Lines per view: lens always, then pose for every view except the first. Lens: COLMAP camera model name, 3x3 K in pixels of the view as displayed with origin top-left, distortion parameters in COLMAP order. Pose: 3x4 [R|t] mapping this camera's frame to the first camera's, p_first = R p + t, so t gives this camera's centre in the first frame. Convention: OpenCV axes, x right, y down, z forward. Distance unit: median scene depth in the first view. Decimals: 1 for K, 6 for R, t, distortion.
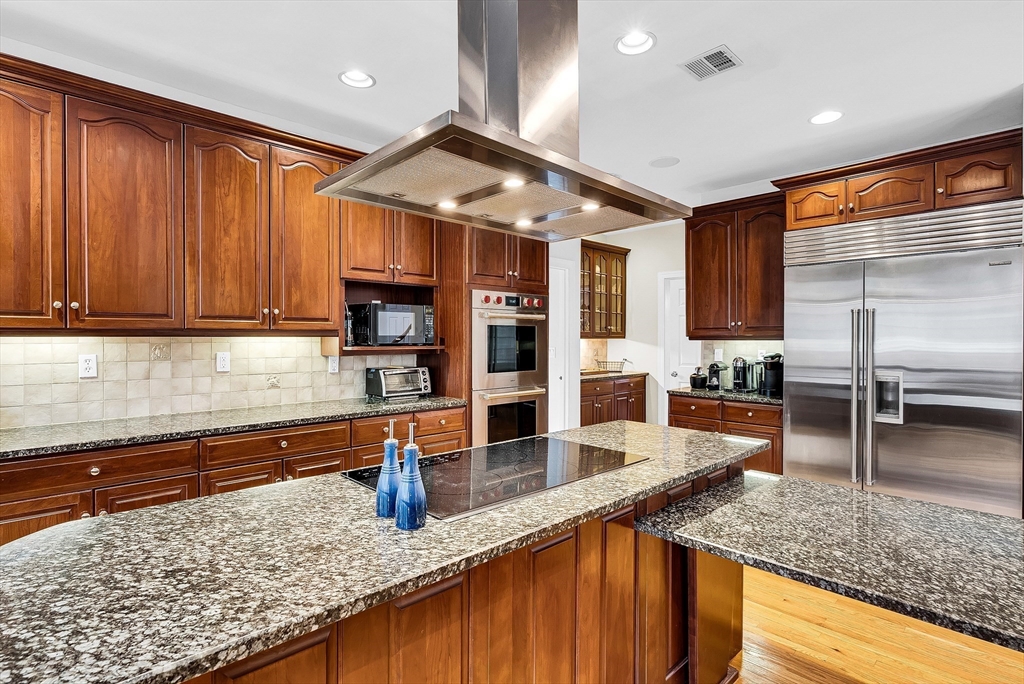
lens RADIAL K [[499.2, 0, 502.8], [0, 499.2, 339.6], [0, 0, 1]] dist [-0.002103, 0.001933]
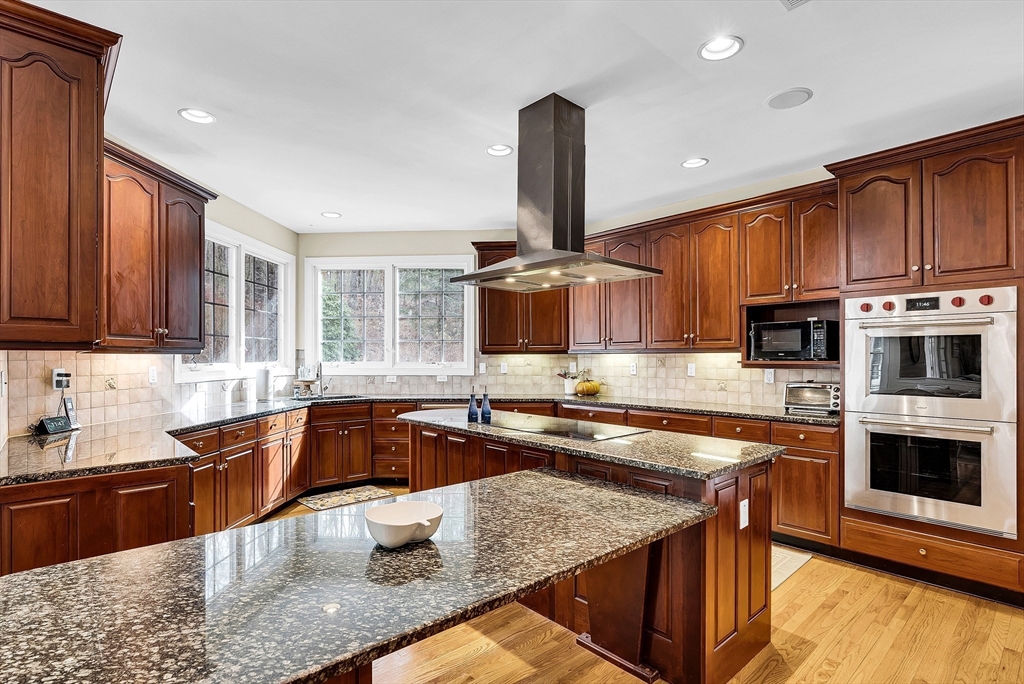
lens RADIAL K [[499.2, 0, 525.4], [0, 499.2, 360.3], [0, 0, 1]] dist [-0.002103, 0.001933]
pose [[0.004247, 0.006932, -0.999967, 1.045215], [0.002549, 0.999973, 0.006942, 0.003775], [0.999988, -0.002578, 0.004229, 0.517928]]
